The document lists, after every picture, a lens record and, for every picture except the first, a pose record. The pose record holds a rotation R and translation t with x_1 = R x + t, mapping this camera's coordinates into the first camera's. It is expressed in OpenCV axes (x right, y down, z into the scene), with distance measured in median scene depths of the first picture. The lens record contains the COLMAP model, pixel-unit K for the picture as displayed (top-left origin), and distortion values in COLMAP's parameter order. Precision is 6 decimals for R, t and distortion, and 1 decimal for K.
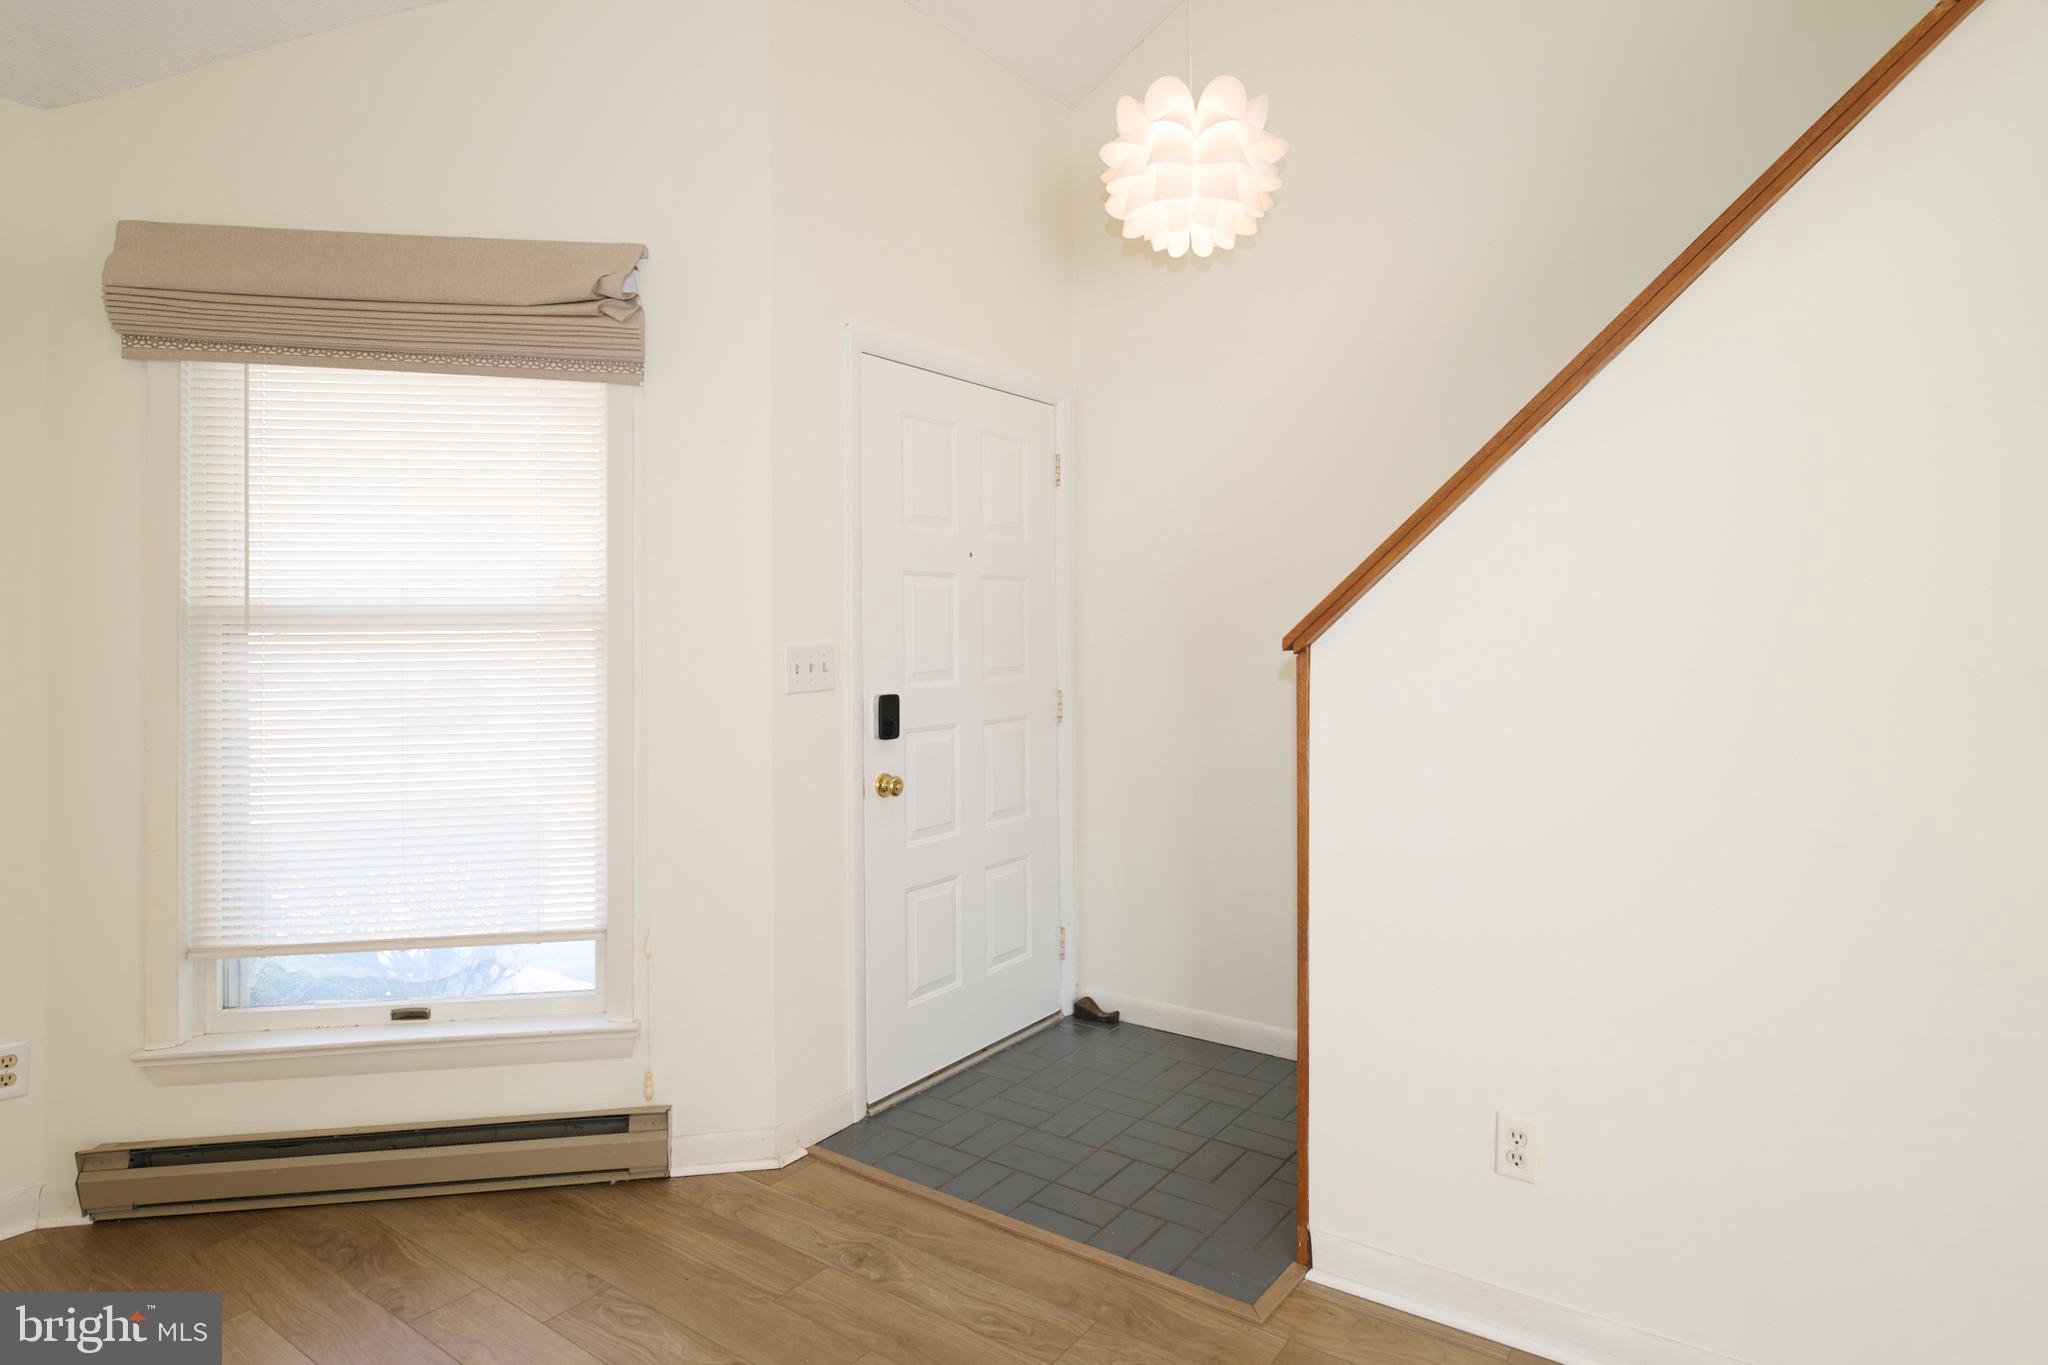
lens RADIAL K [[1126.8, 0, 1031.8], [0, 1126.8, 623.8], [0, 0, 1]] dist [-0.004227, -0.003054]
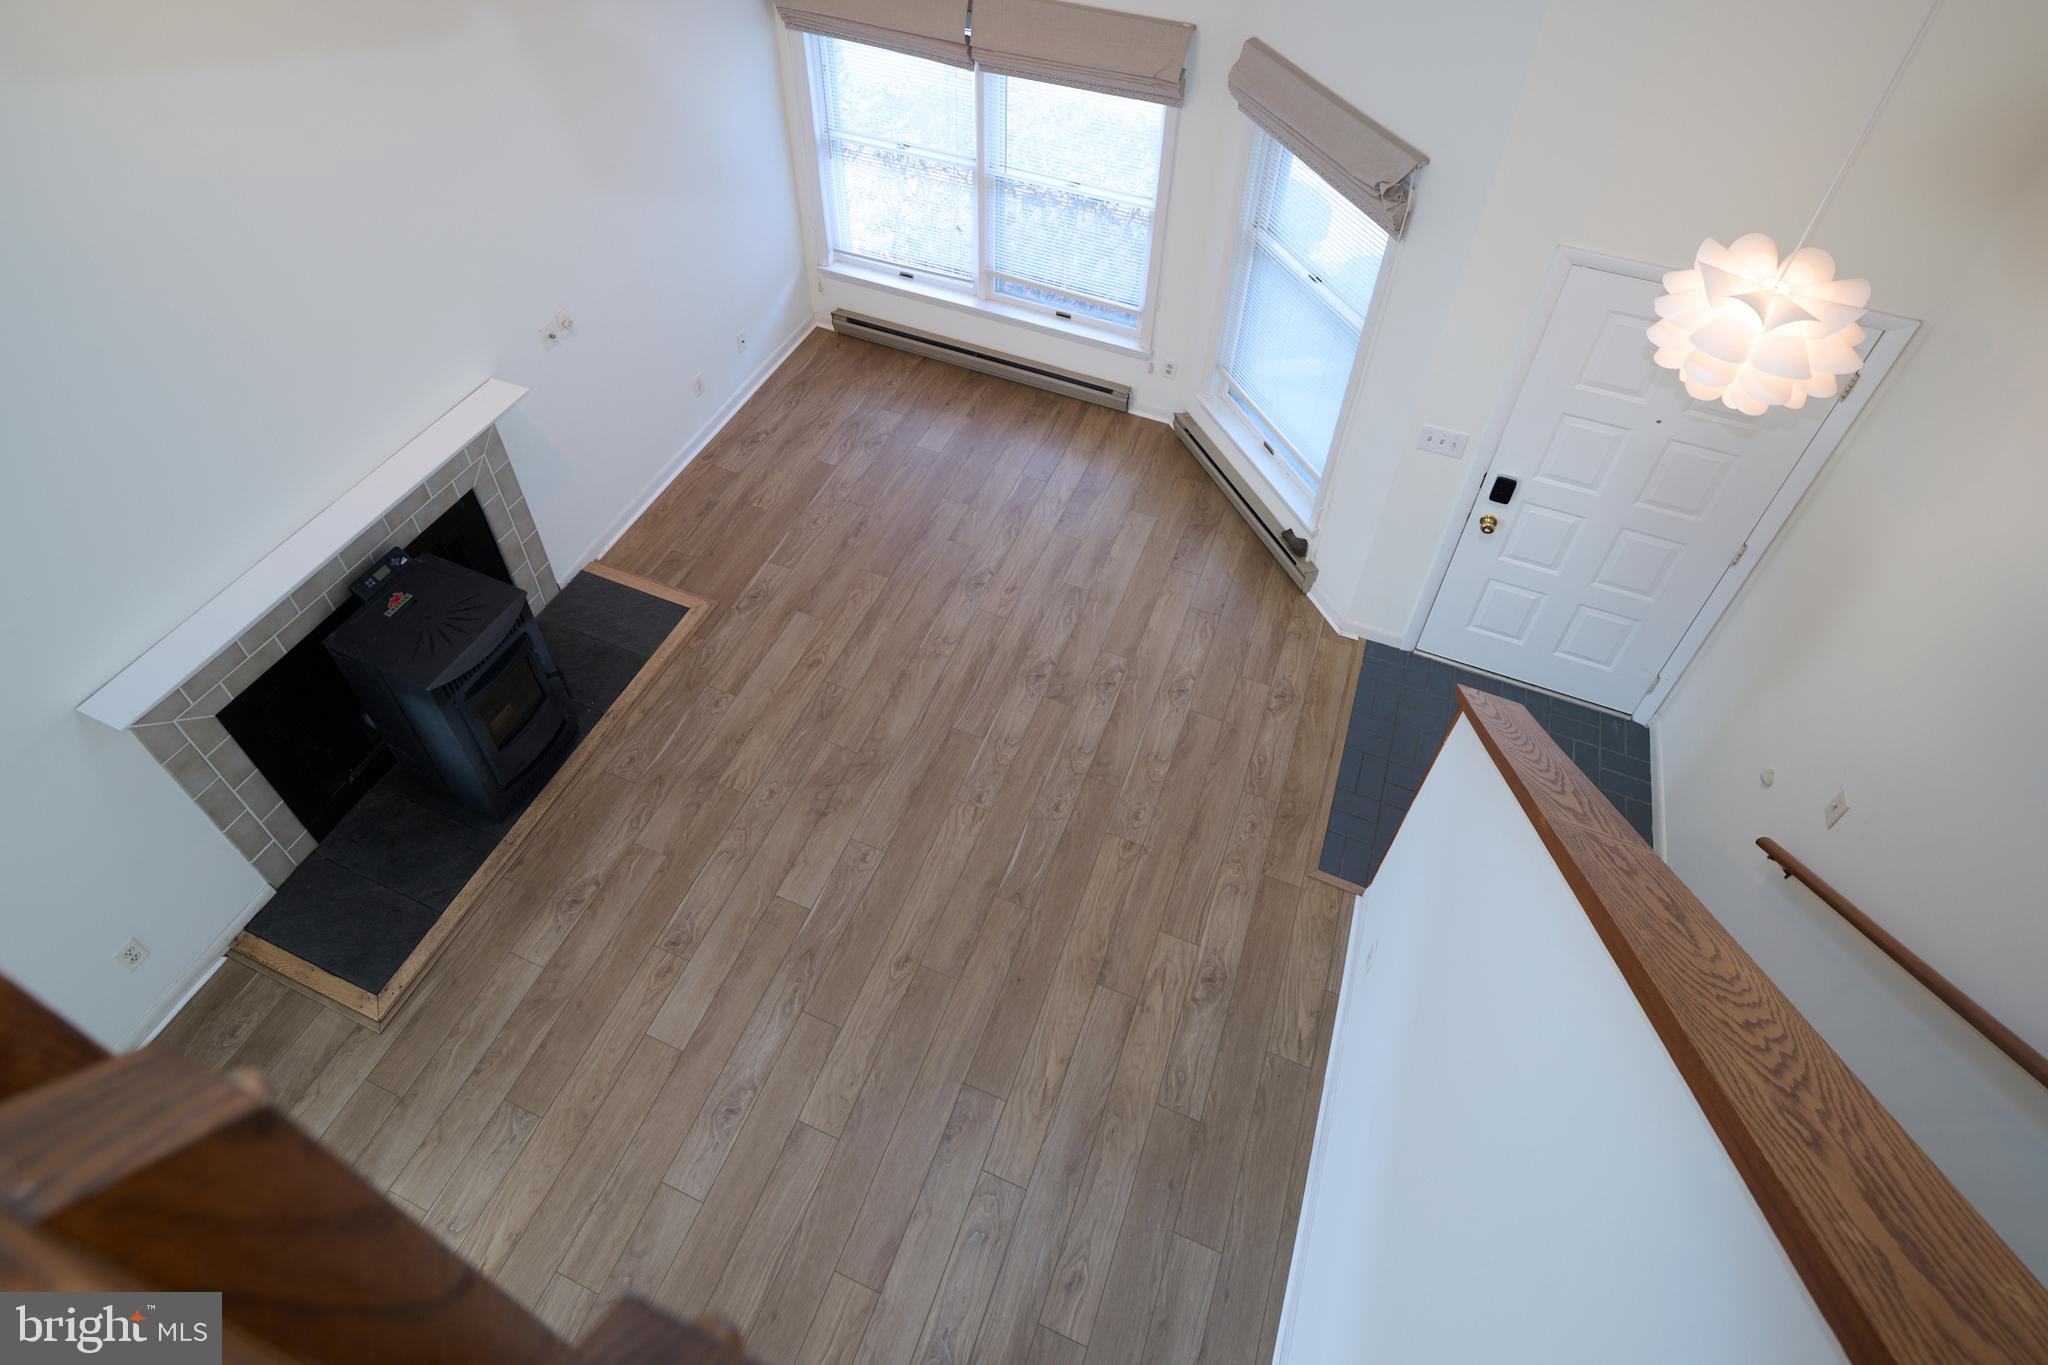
lens RADIAL K [[1114.0, 0, 1041.0], [0, 1114.0, 442.7], [0, 0, 1]] dist [-0.001609, -0.001992]
pose [[0.243593, 0.654955, -0.715329, 0.818305], [-0.027323, 0.741887, 0.669967, -1.042465], [0.969493, -0.143654, 0.198614, 0.197090]]
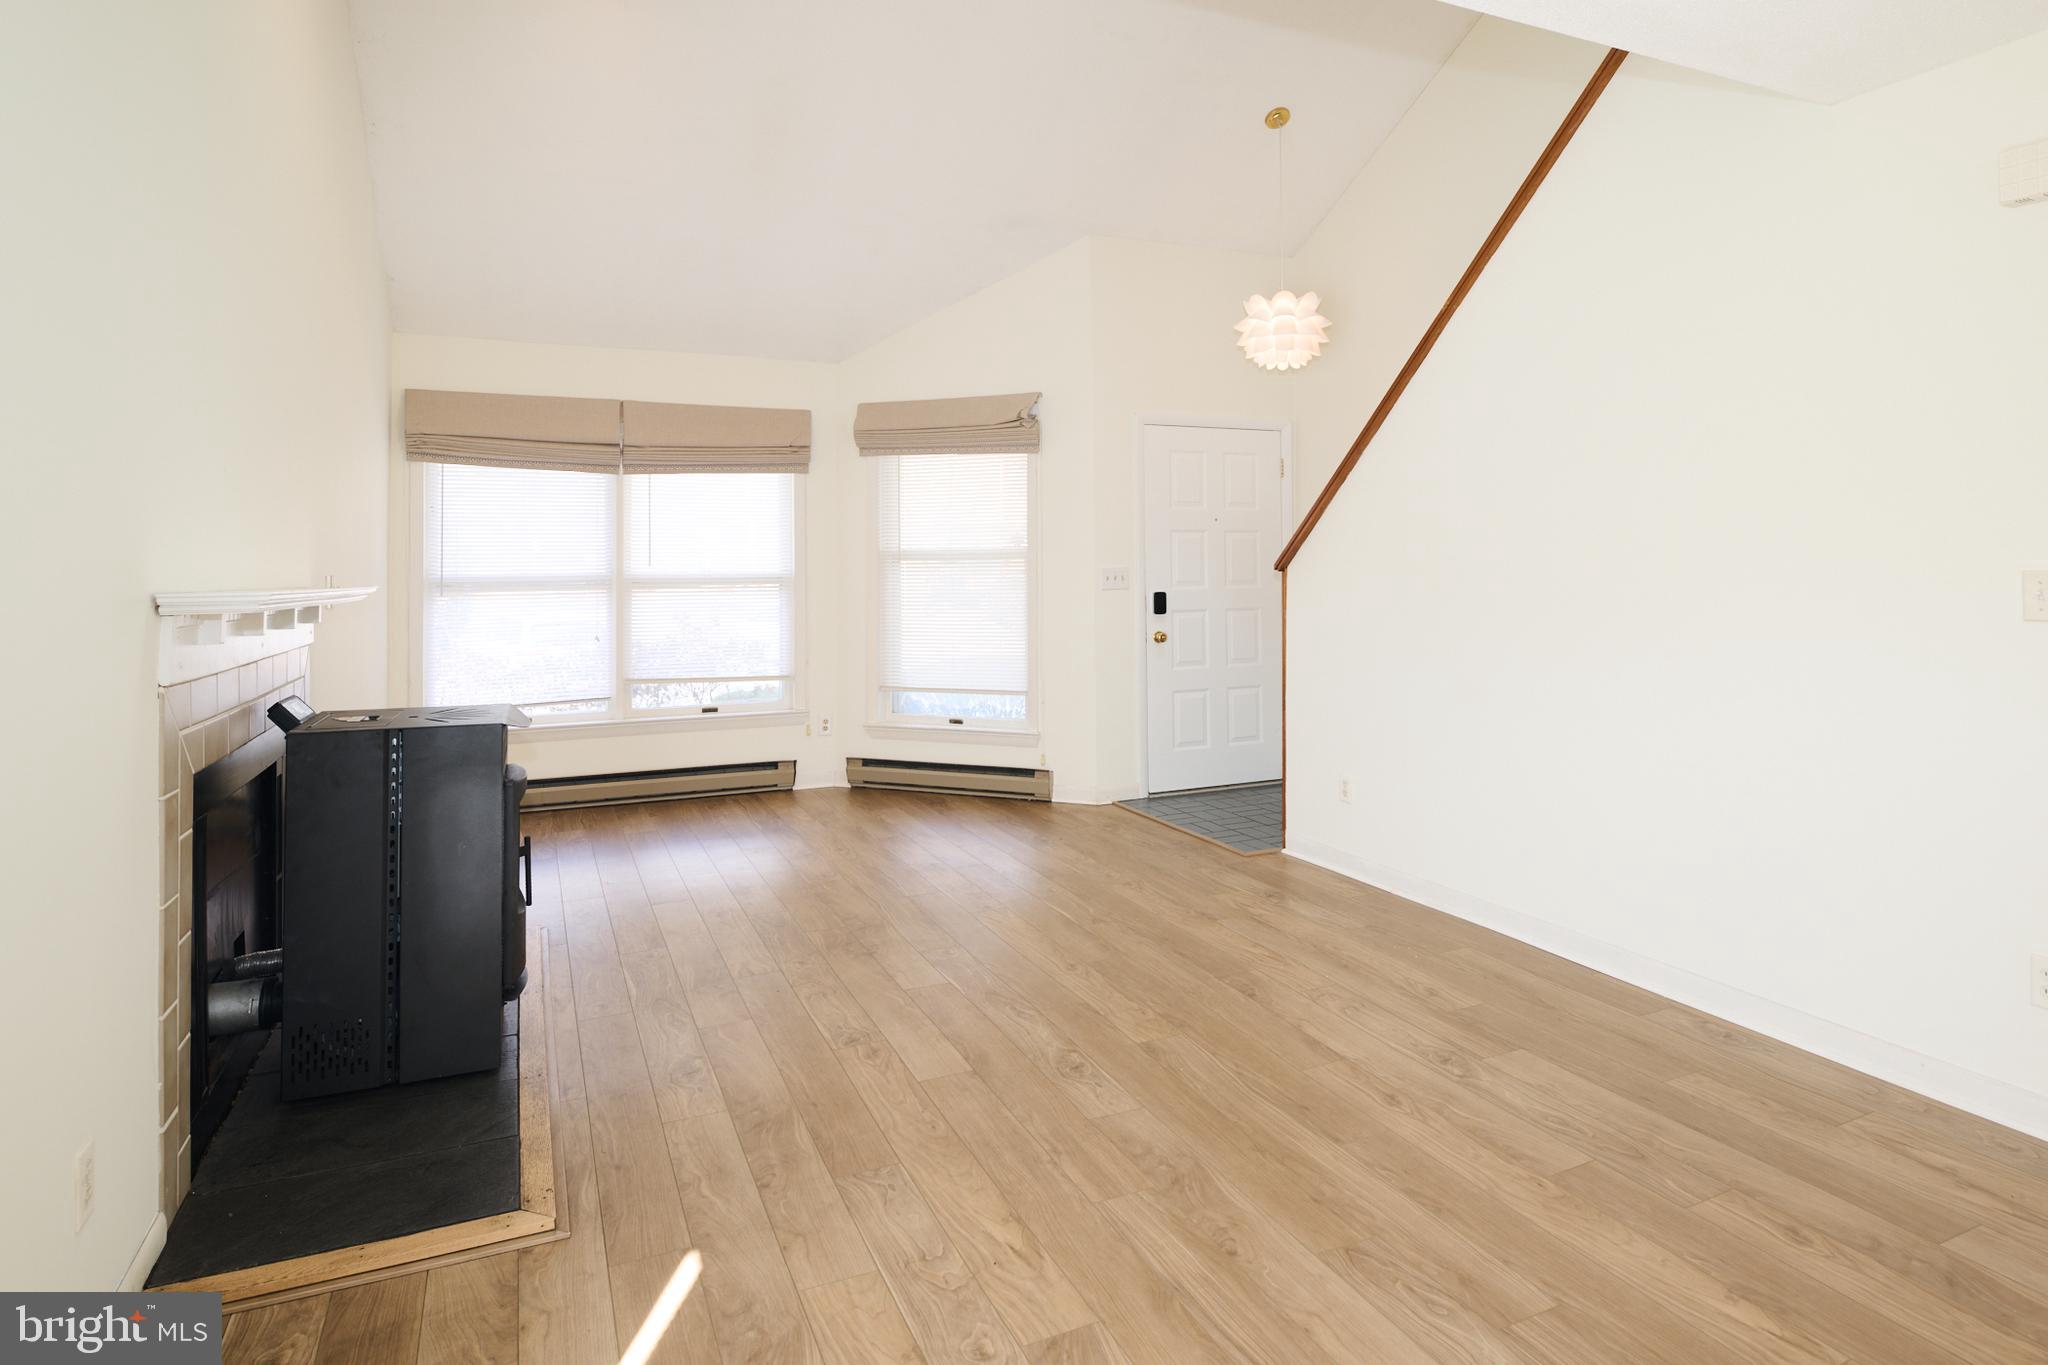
lens RADIAL K [[1113.3, 0, 1033.1], [0, 1113.3, 537.8], [0, 0, 1]] dist [-0.000626, -0.005592]
pose [[0.864444, -0.012492, -0.502573, 0.802993], [0.004935, 0.999854, -0.016363, -0.003449], [0.502704, 0.011665, 0.864380, -0.992177]]
